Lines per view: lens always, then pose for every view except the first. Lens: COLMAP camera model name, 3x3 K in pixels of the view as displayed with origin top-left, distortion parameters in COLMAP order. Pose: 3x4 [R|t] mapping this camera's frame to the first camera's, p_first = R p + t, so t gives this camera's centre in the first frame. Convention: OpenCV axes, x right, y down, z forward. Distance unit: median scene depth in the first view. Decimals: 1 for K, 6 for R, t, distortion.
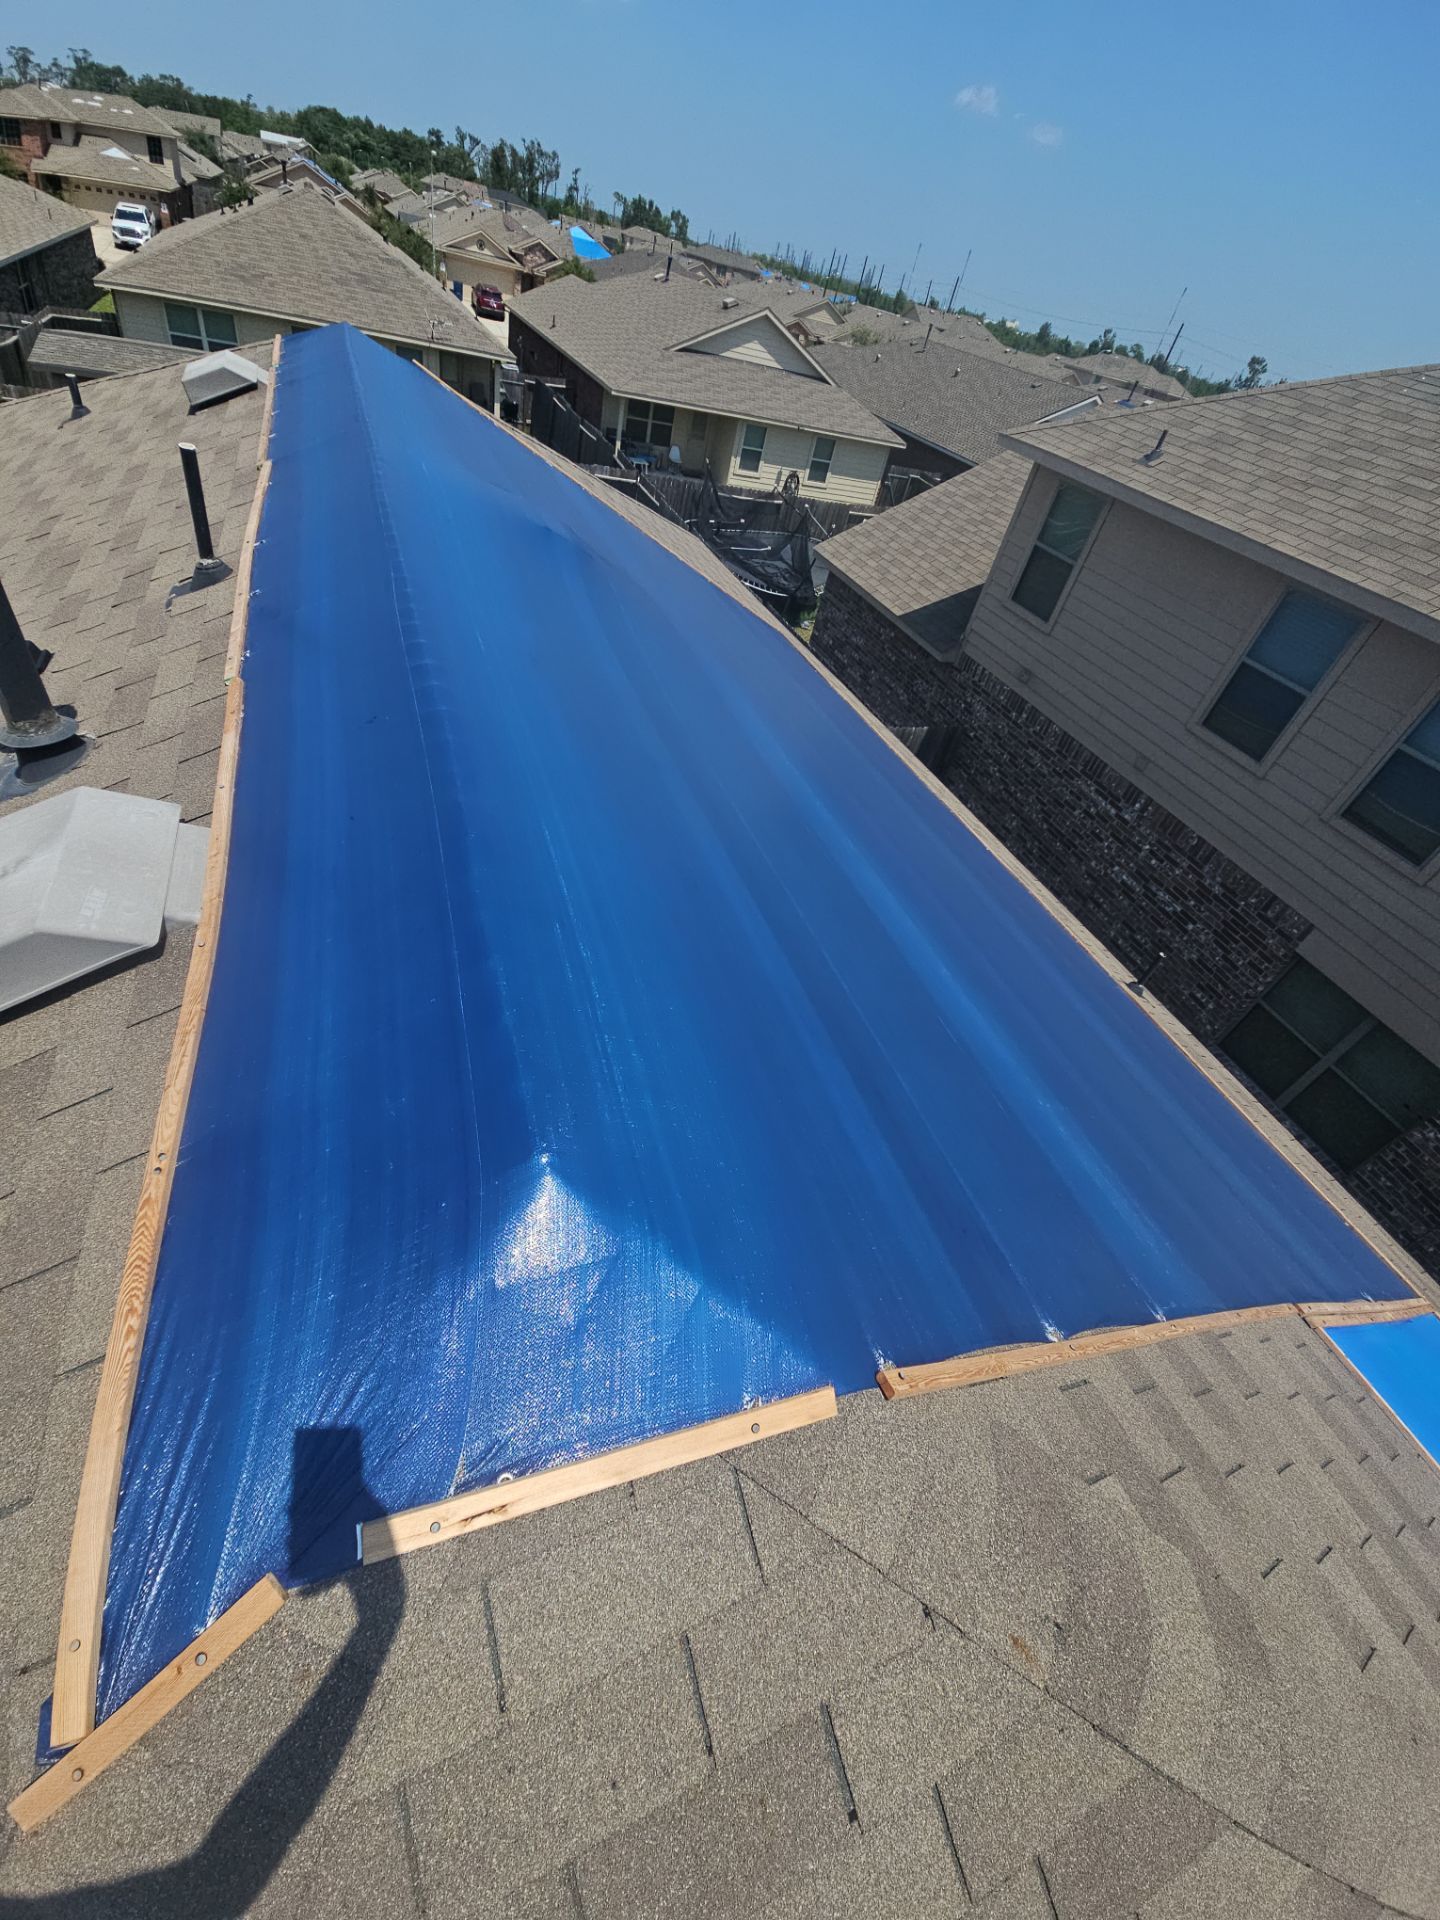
lens RADIAL K [[776.6, 0, 715.1], [0, 776.6, 946.5], [0, 0, 1]] dist [0.010043, -0.008060]
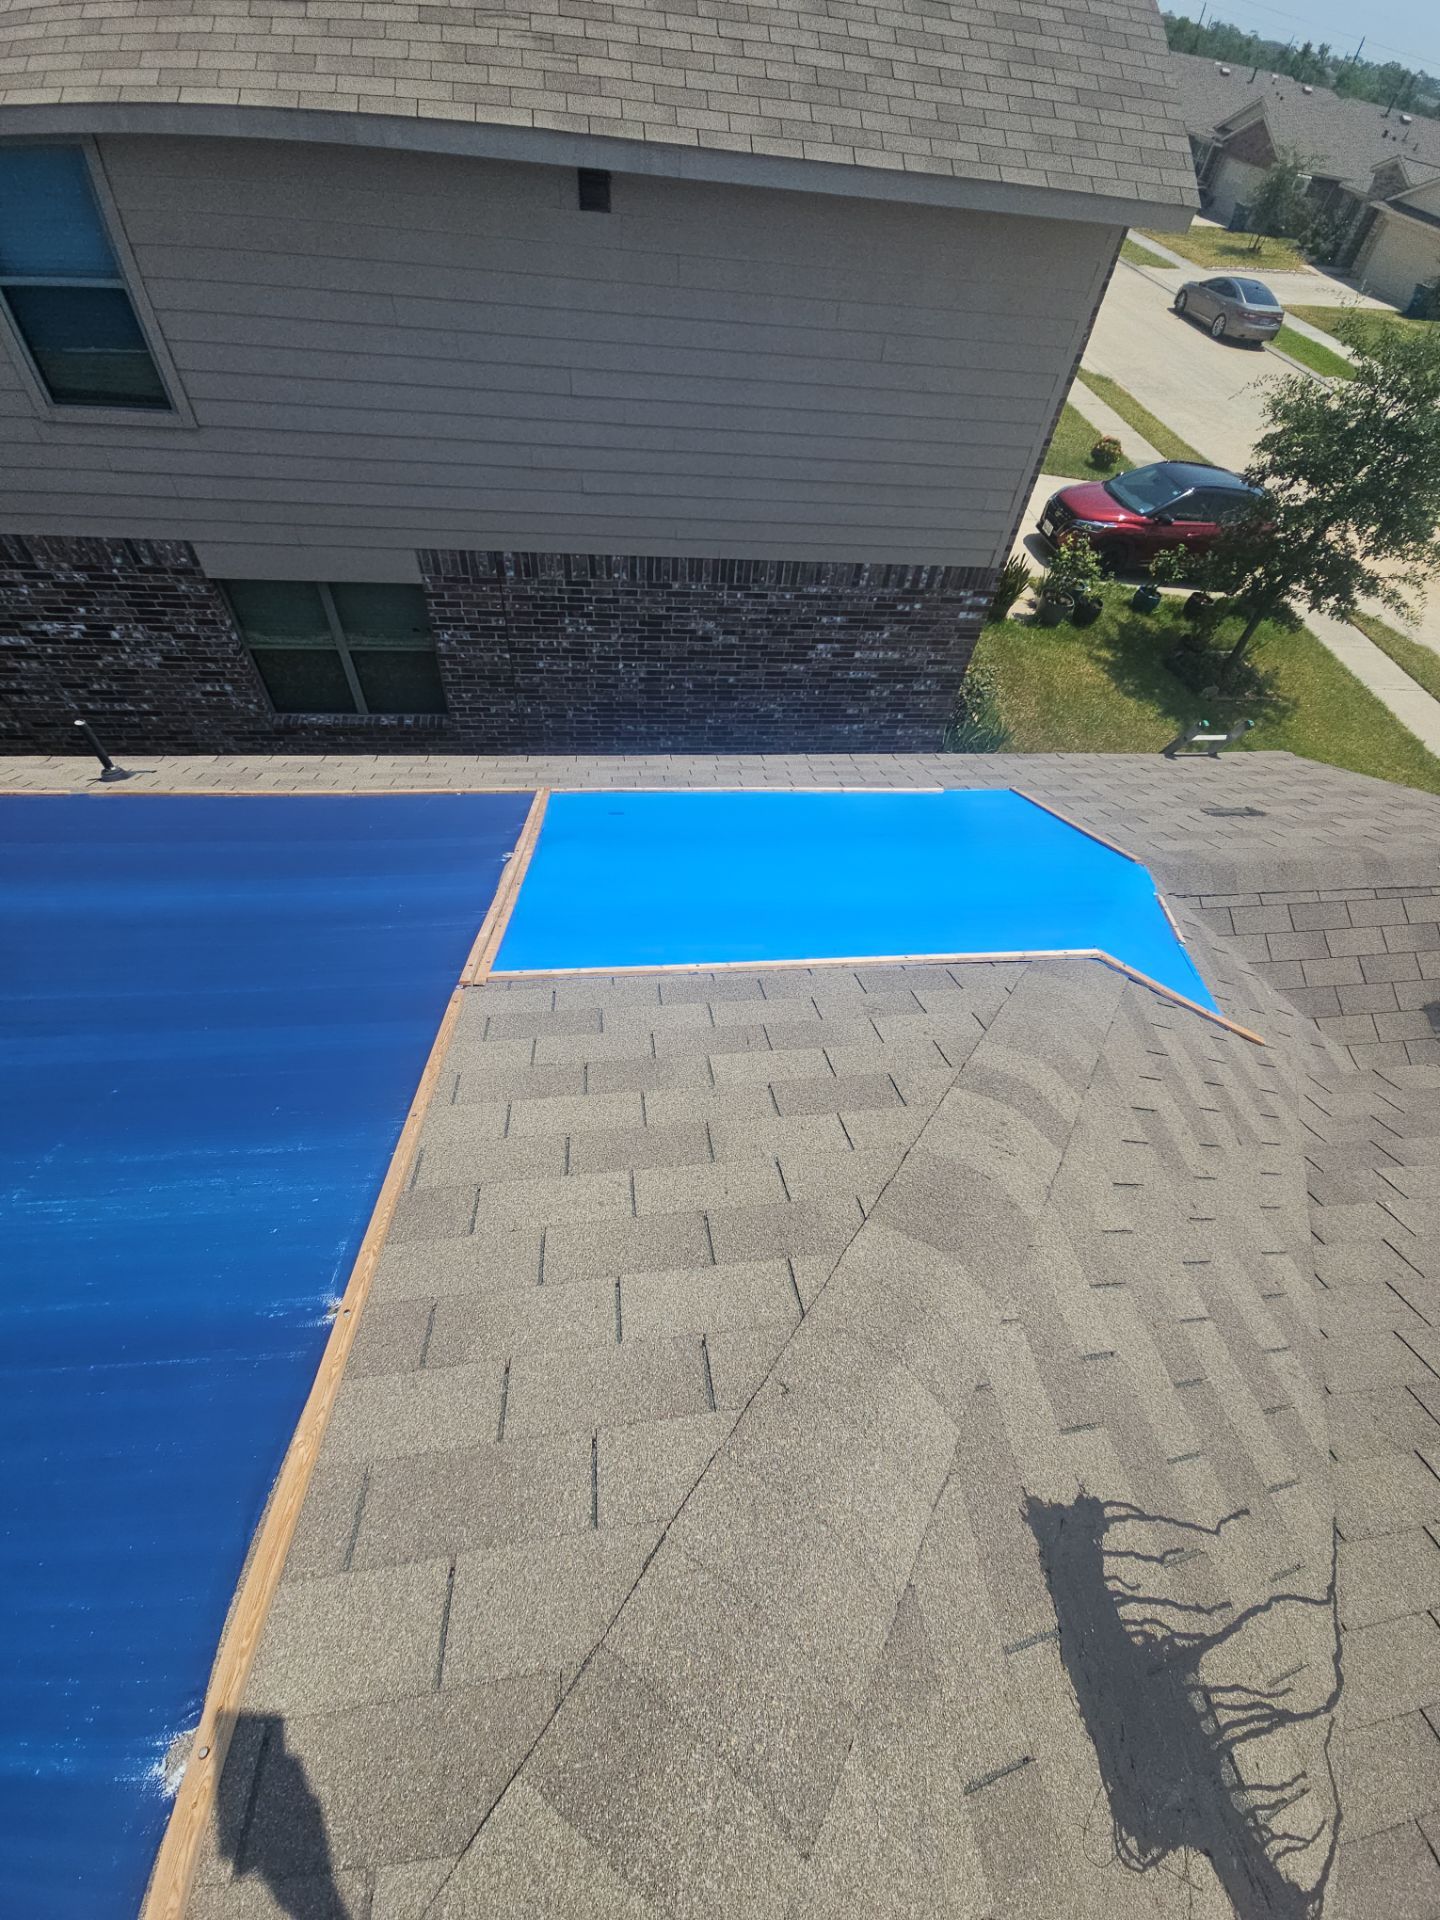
lens RADIAL K [[776.6, 0, 725.4], [0, 776.6, 950.8], [0, 0, 1]] dist [0.010043, -0.008060]
pose [[0.254070, -0.862278, 0.438092, 0.097835], [0.612132, 0.494053, 0.617419, 0.016316], [-0.748828, 0.111303, 0.653352, 0.038467]]
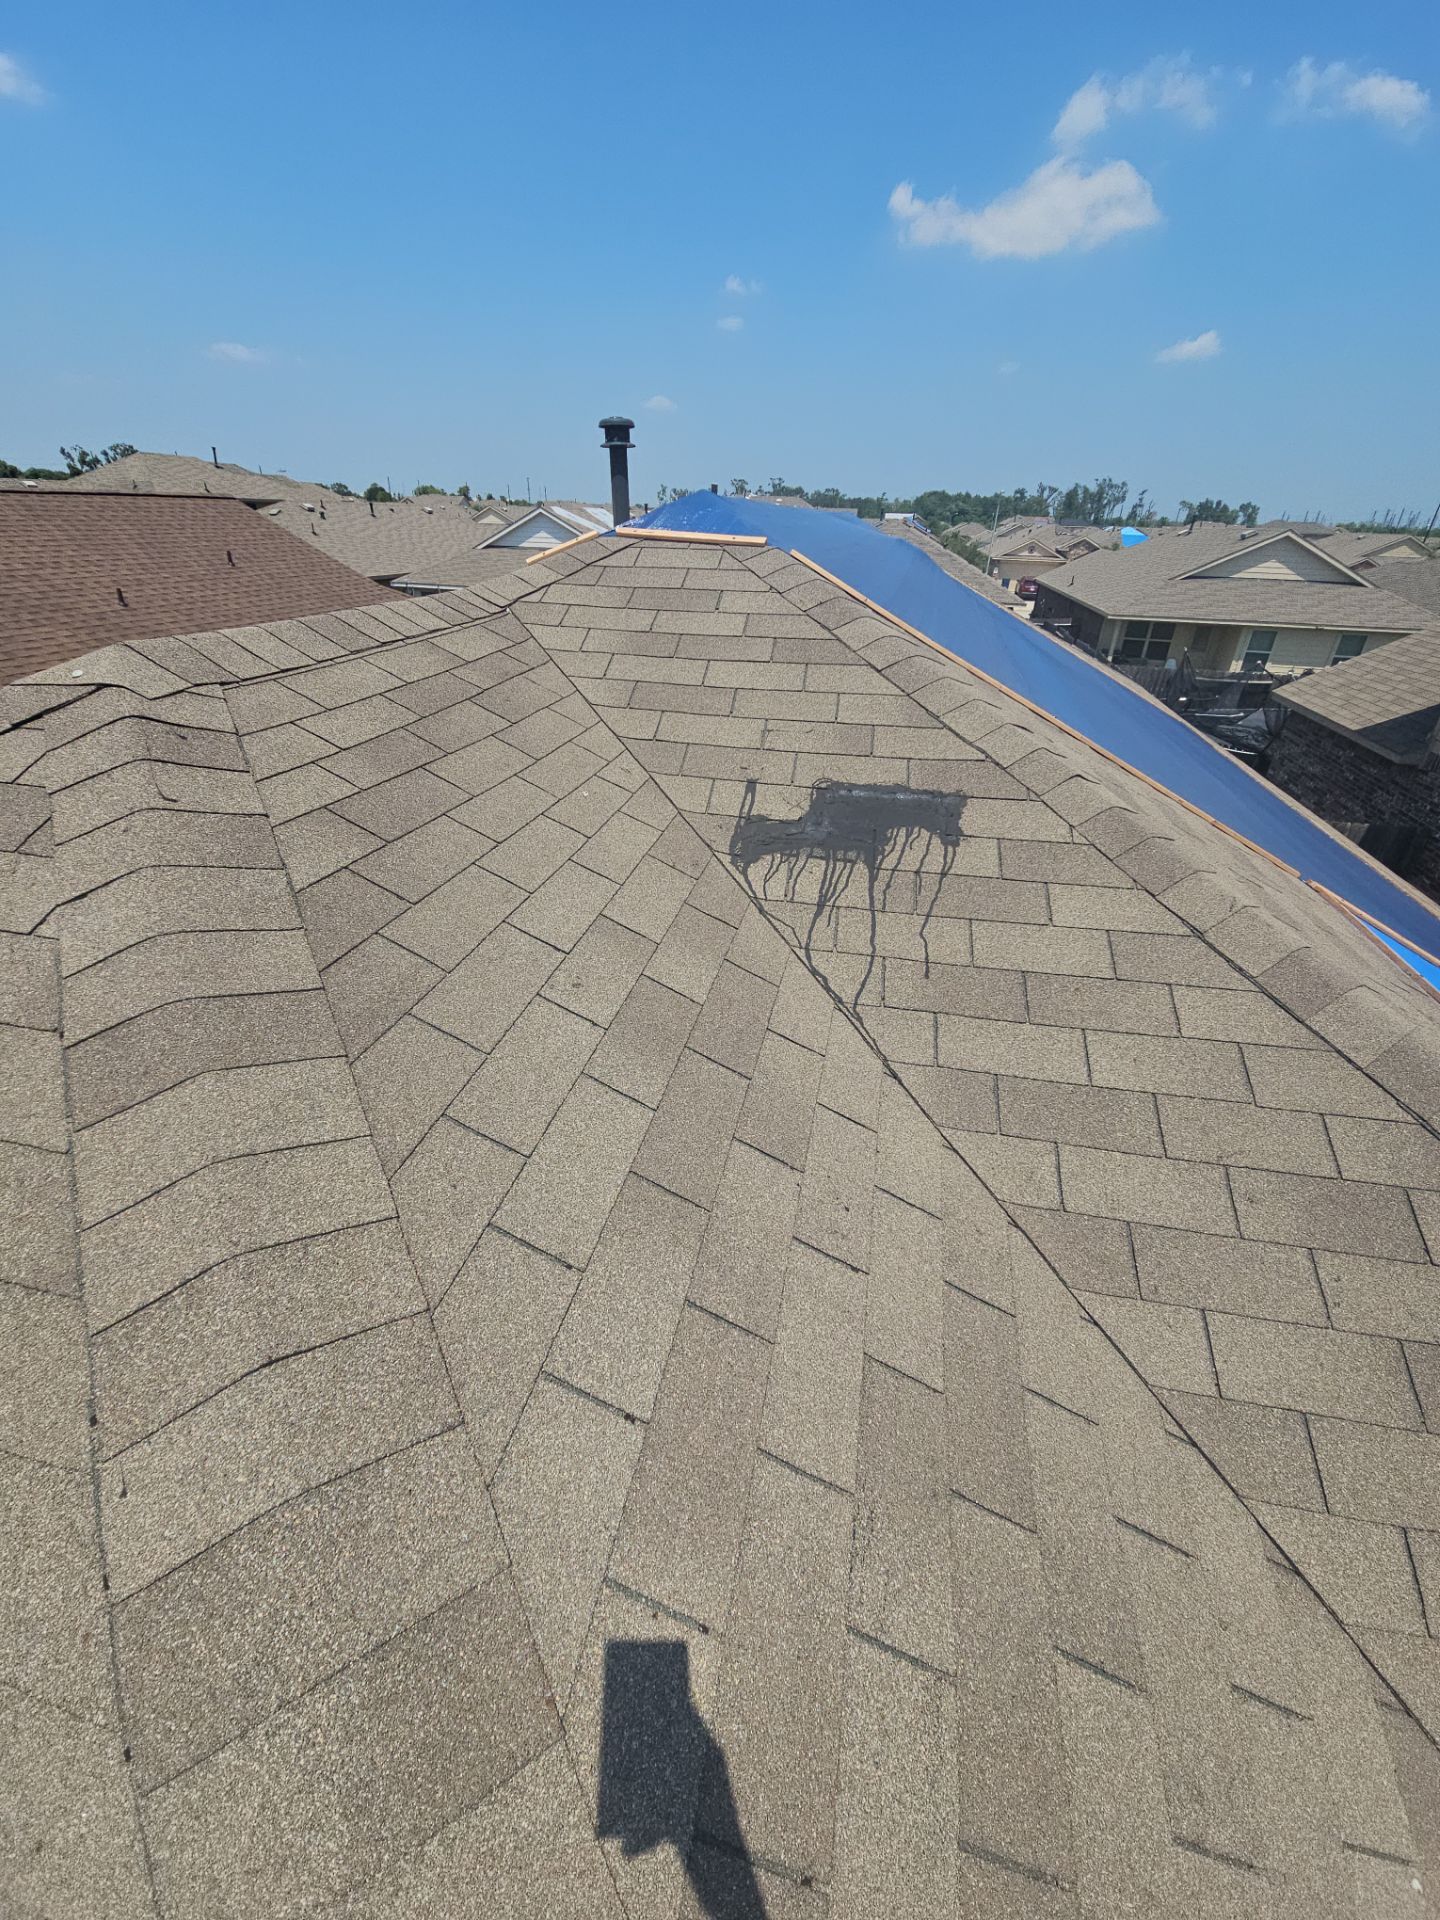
lens RADIAL K [[776.6, 0, 730.0], [0, 776.6, 949.4], [0, 0, 1]] dist [0.010043, -0.008060]
pose [[0.831432, 0.101716, -0.546237, 0.140527], [-0.251613, 0.945448, -0.206928, 0.205053], [0.495391, 0.309487, 0.811669, -0.062072]]
